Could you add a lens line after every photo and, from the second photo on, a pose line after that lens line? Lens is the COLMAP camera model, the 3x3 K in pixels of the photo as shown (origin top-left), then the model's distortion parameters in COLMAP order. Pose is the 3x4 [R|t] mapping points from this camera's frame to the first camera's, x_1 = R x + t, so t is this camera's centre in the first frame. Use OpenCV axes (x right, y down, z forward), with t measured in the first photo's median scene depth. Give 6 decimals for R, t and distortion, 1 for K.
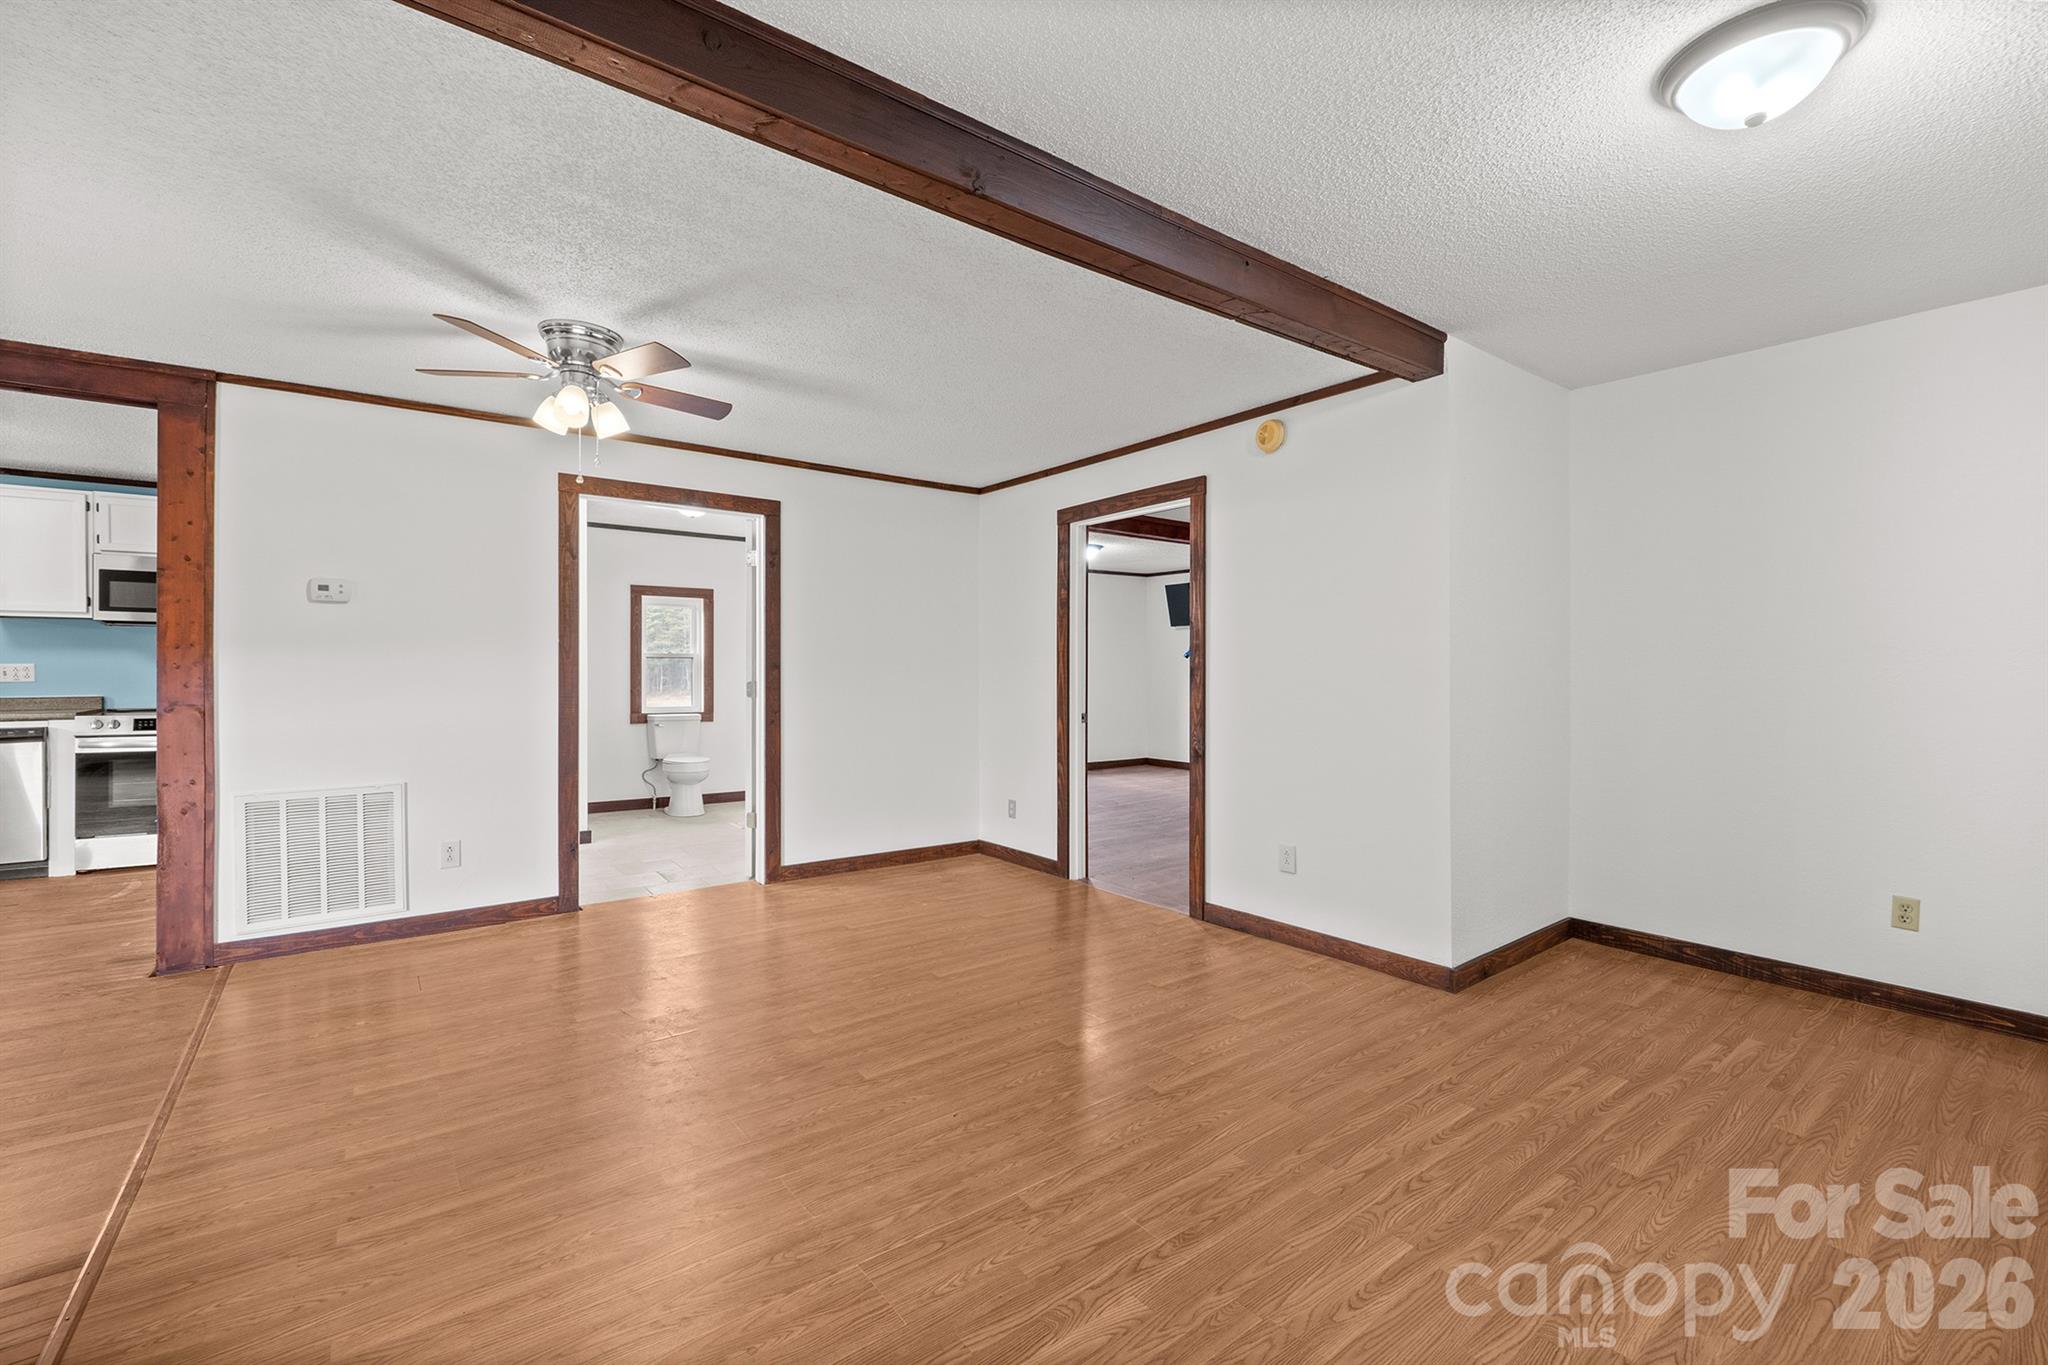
lens RADIAL K [[871.1, 0, 1030.4], [0, 871.1, 671.1], [0, 0, 1]] dist [-0.009017, -0.000068]
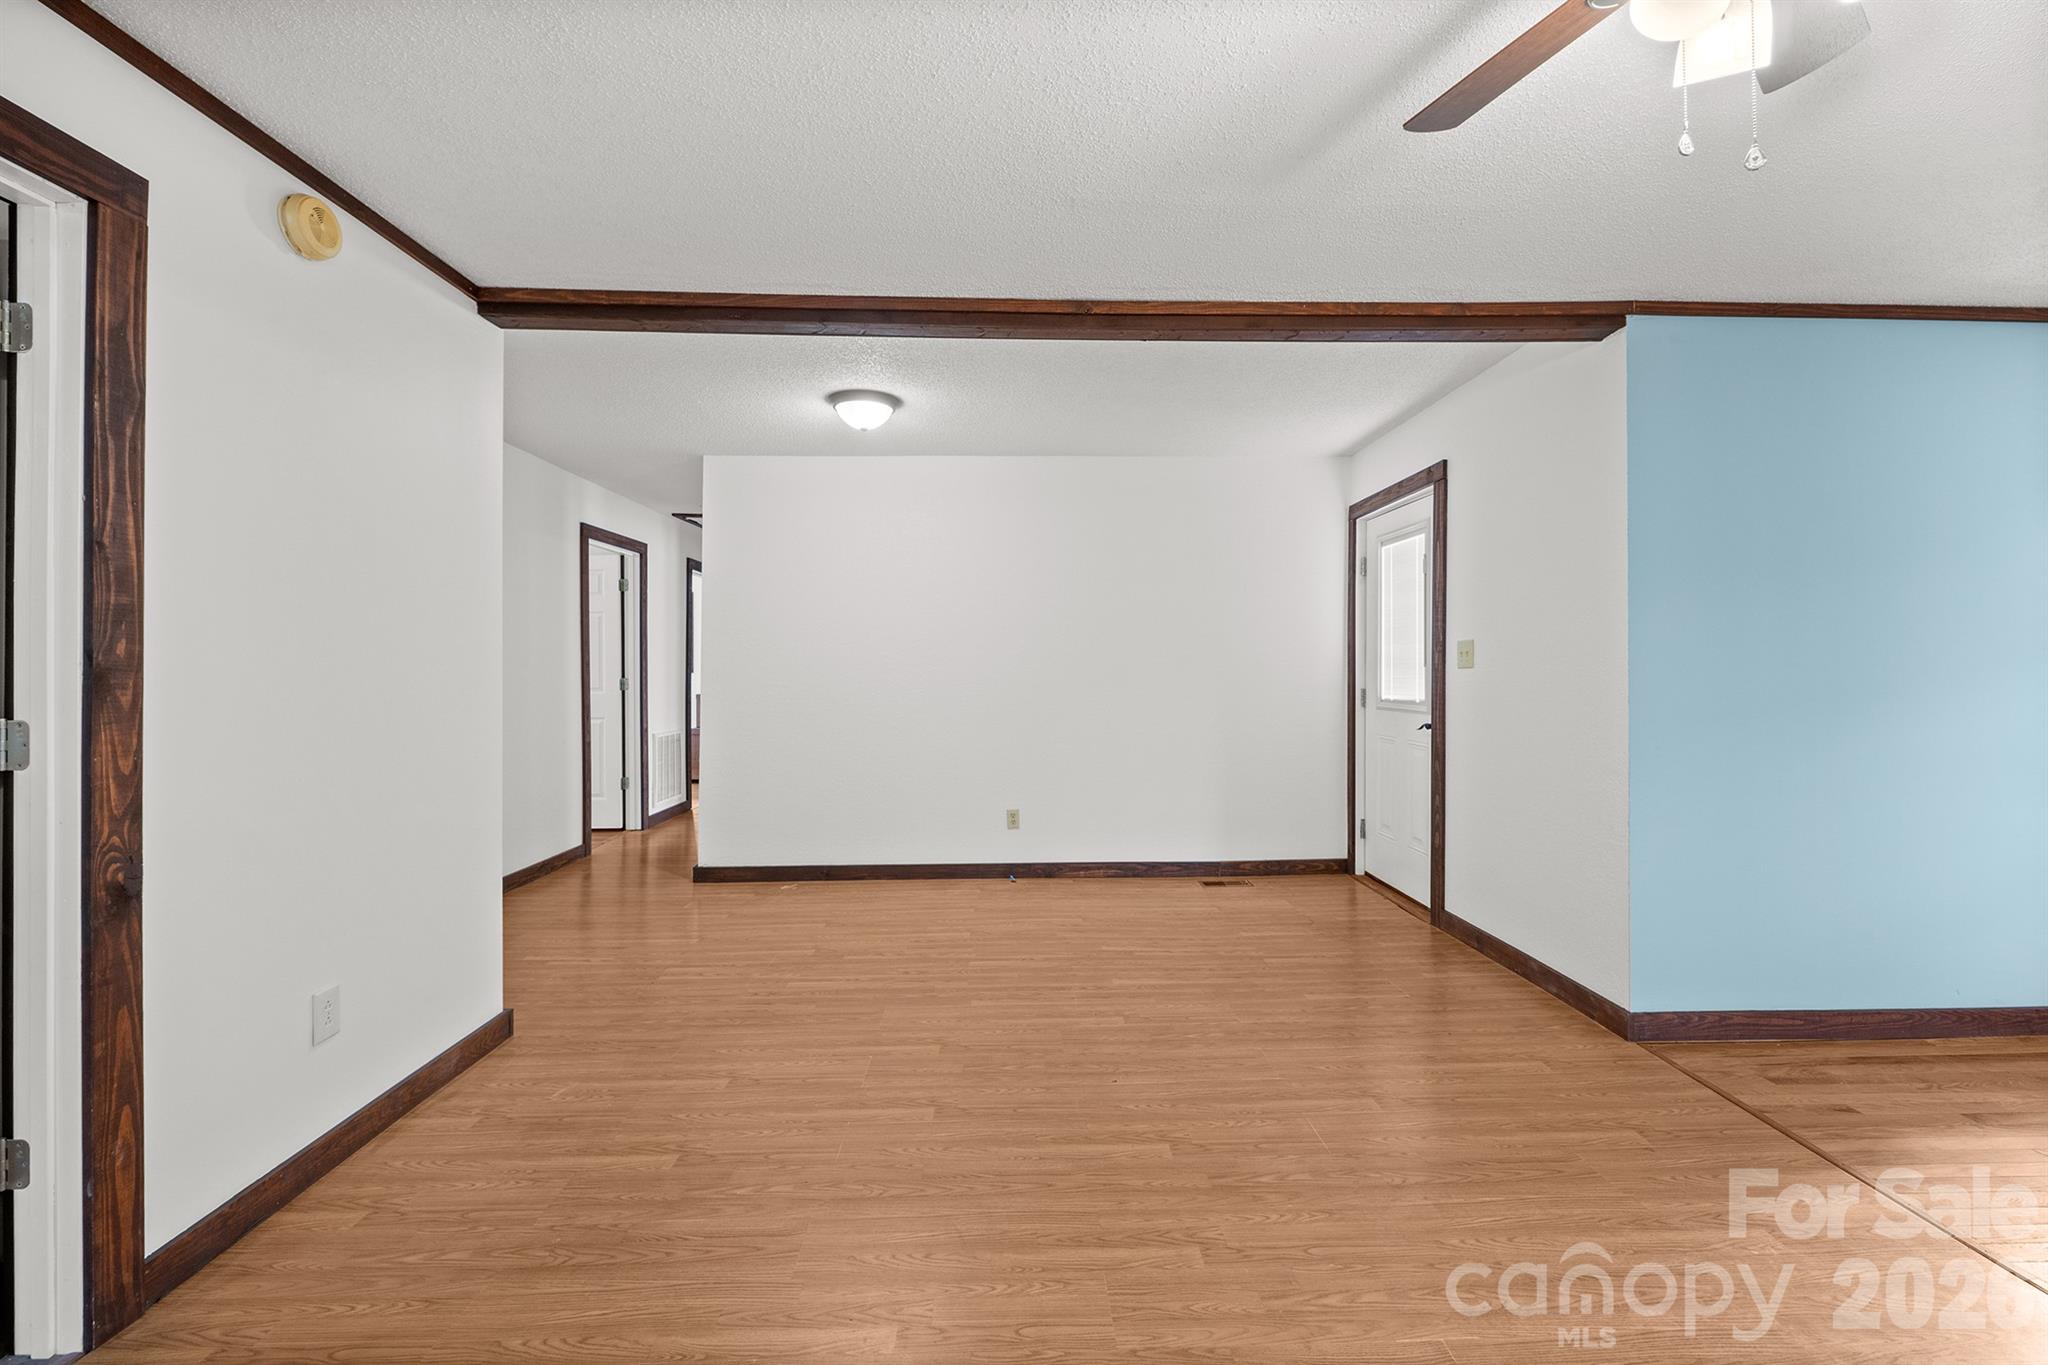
lens RADIAL K [[859.7, 0, 1030.4], [0, 859.7, 665.9], [0, 0, 1]] dist [-0.006118, -0.000493]
pose [[-0.812095, 0.000535, 0.583525, -0.486118], [0.000363, 1.000000, -0.000412, -0.006299], [-0.583525, -0.000123, -0.812095, 1.498145]]
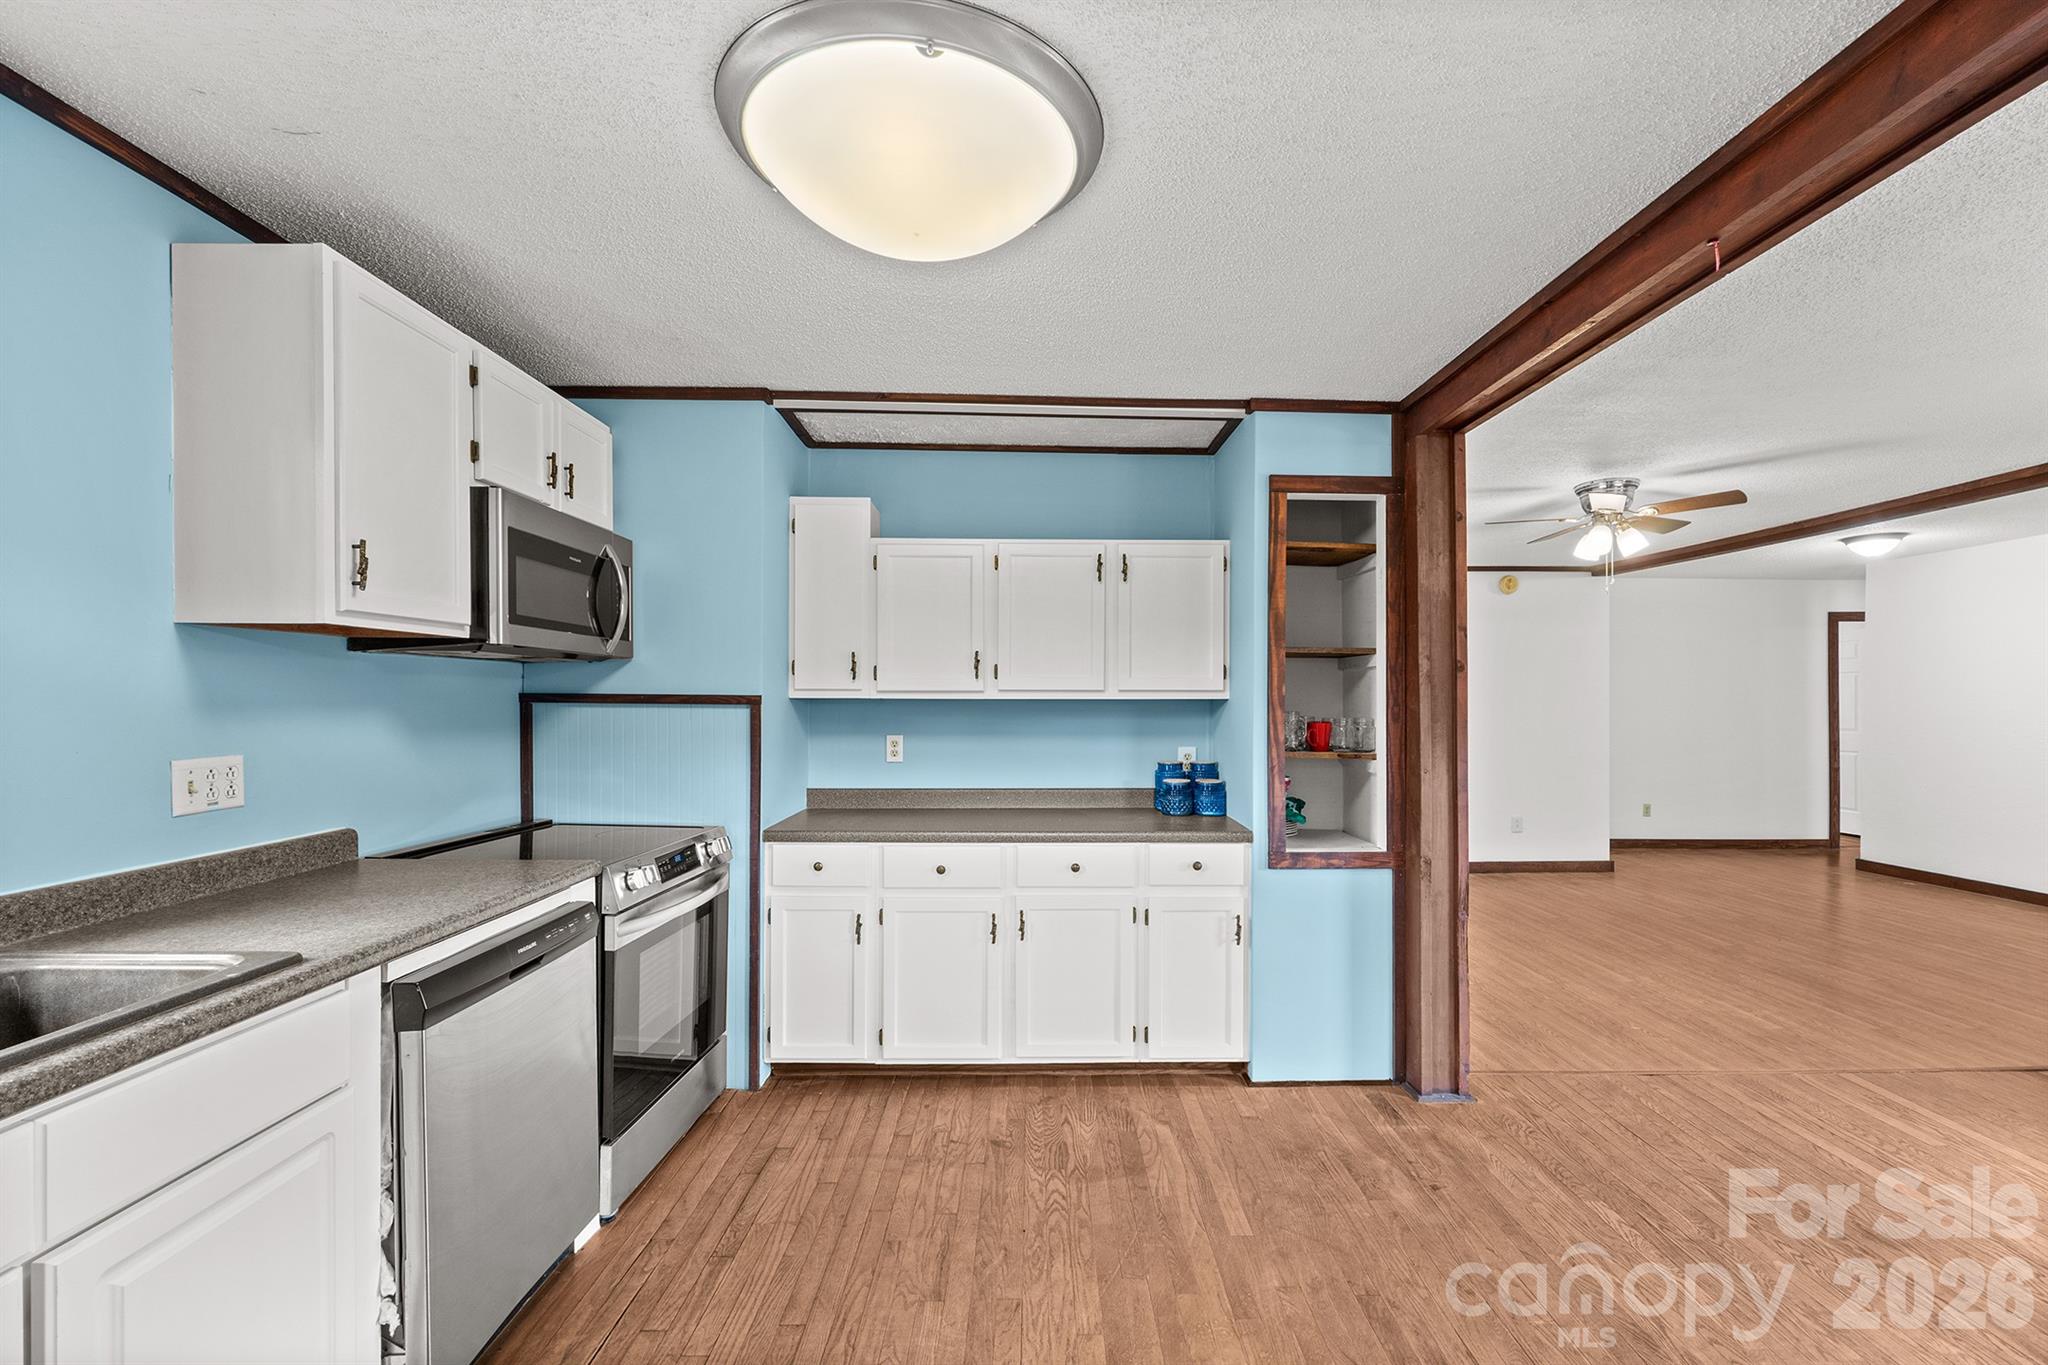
lens RADIAL K [[876.9, 0, 1034.9], [0, 876.9, 700.9], [0, 0, 1]] dist [-0.008698, -0.000044]
pose [[0.598776, -0.003024, 0.800911, -2.195331], [0.001040, 0.999995, 0.002998, -0.055761], [-0.800916, -0.000962, 0.598776, 0.914559]]
